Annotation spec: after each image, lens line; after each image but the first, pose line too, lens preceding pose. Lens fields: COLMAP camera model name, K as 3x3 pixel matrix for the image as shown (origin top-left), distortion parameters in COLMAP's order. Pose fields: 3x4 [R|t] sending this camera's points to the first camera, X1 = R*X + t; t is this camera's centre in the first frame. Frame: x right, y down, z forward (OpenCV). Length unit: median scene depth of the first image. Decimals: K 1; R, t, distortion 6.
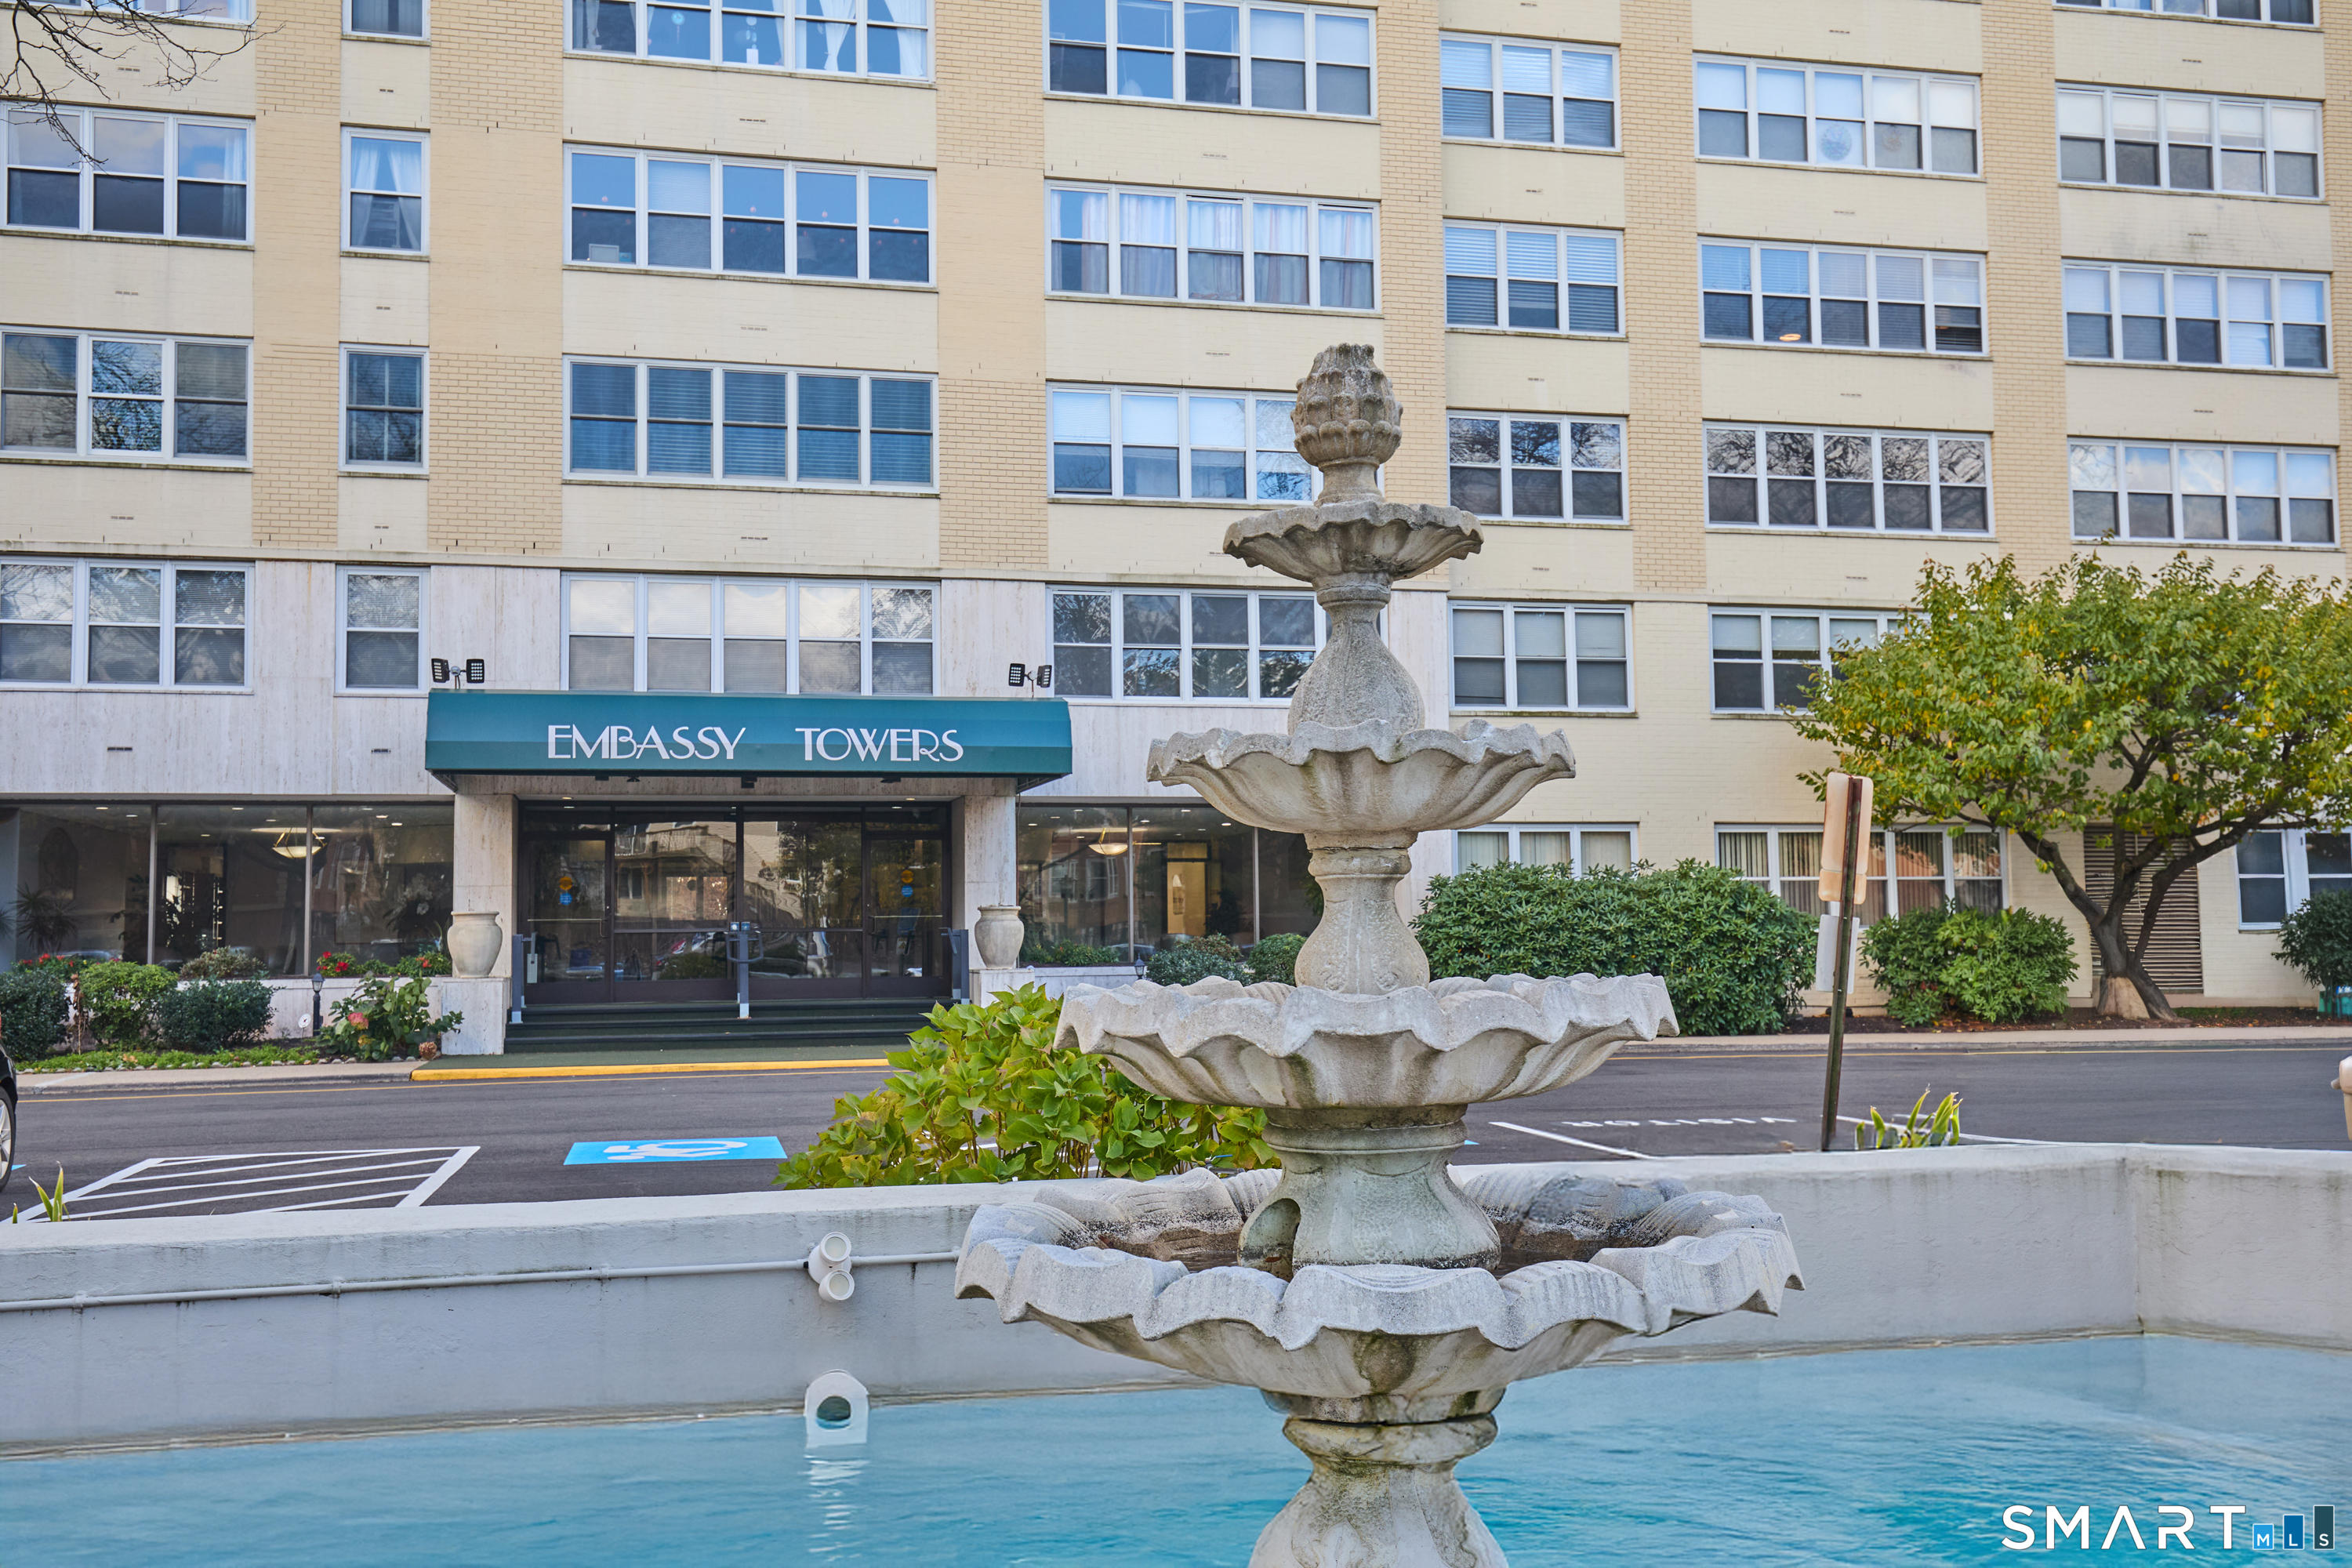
lens RADIAL K [[2276.6, 0, 1182.4], [0, 2276.6, 770.8], [0, 0, 1]] dist [0.037354, 0.000000]
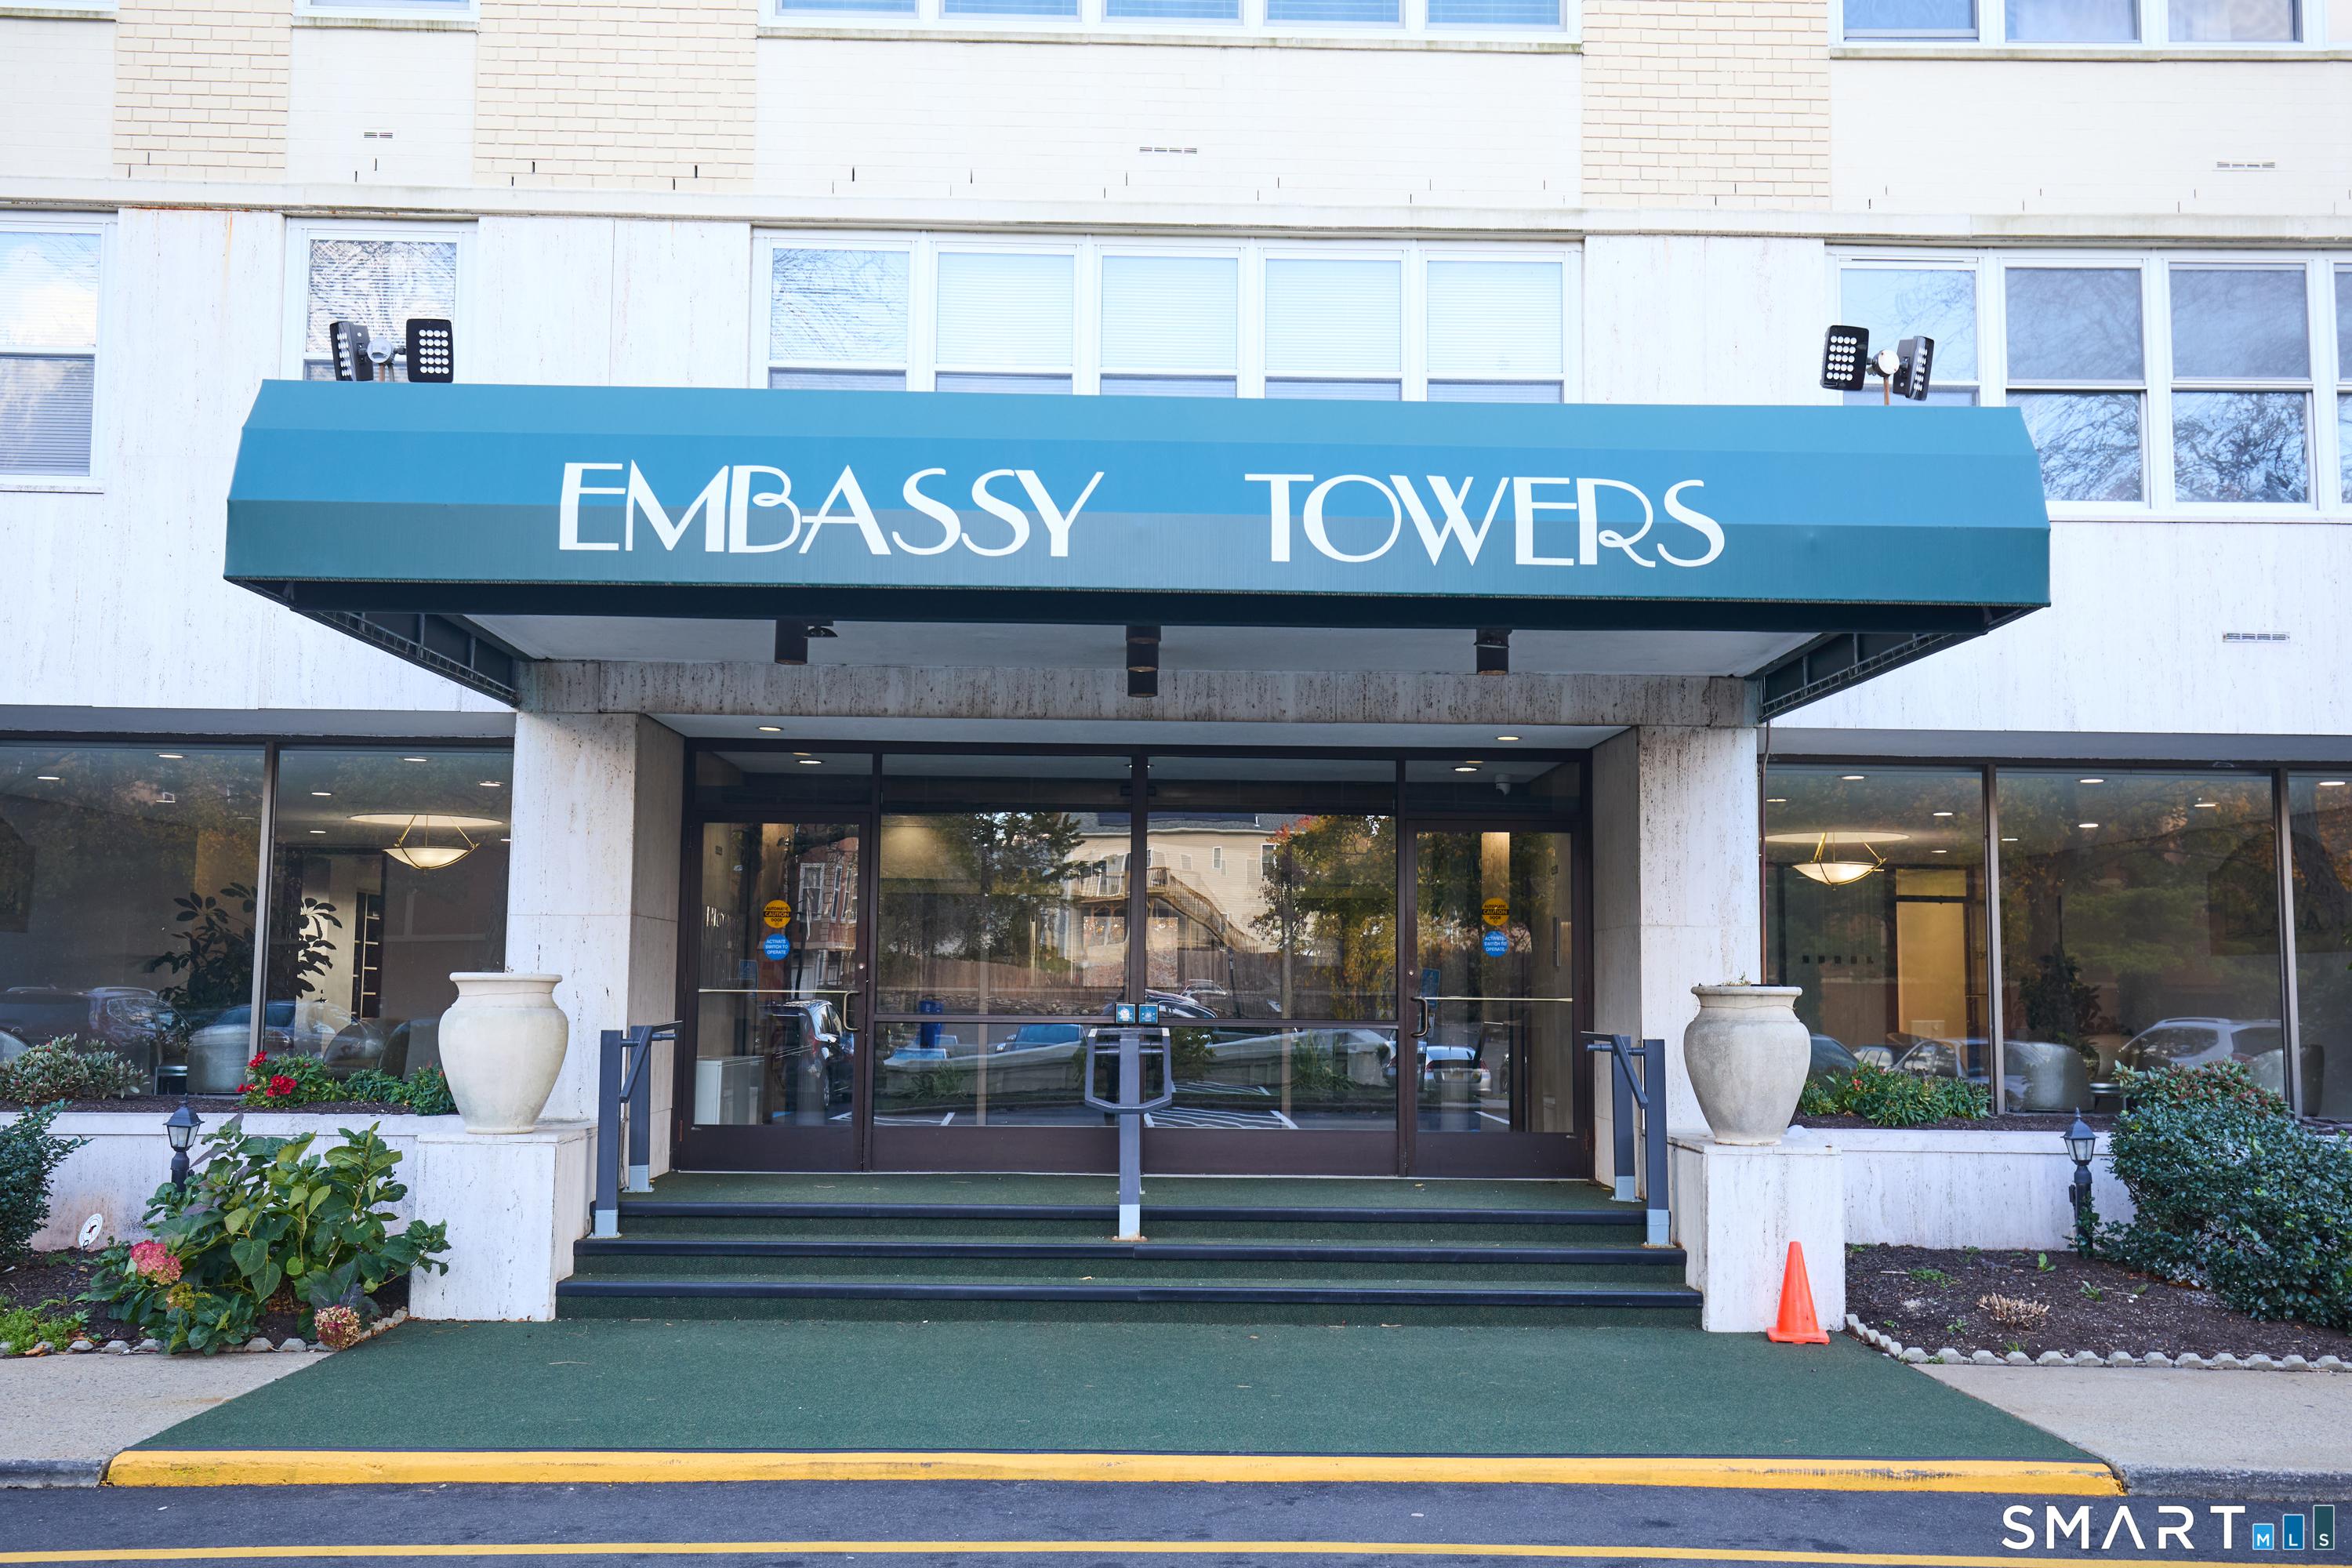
lens RADIAL K [[2265.2, 0, 1172.6], [0, 2265.2, 775.5], [0, 0, 1]] dist [0.051455, 0.000000]
pose [[0.976878, 0.002273, -0.213784, -0.099728], [-0.006684, 0.999779, -0.019913, 0.032829], [0.213692, 0.020881, 0.976678, 0.619783]]
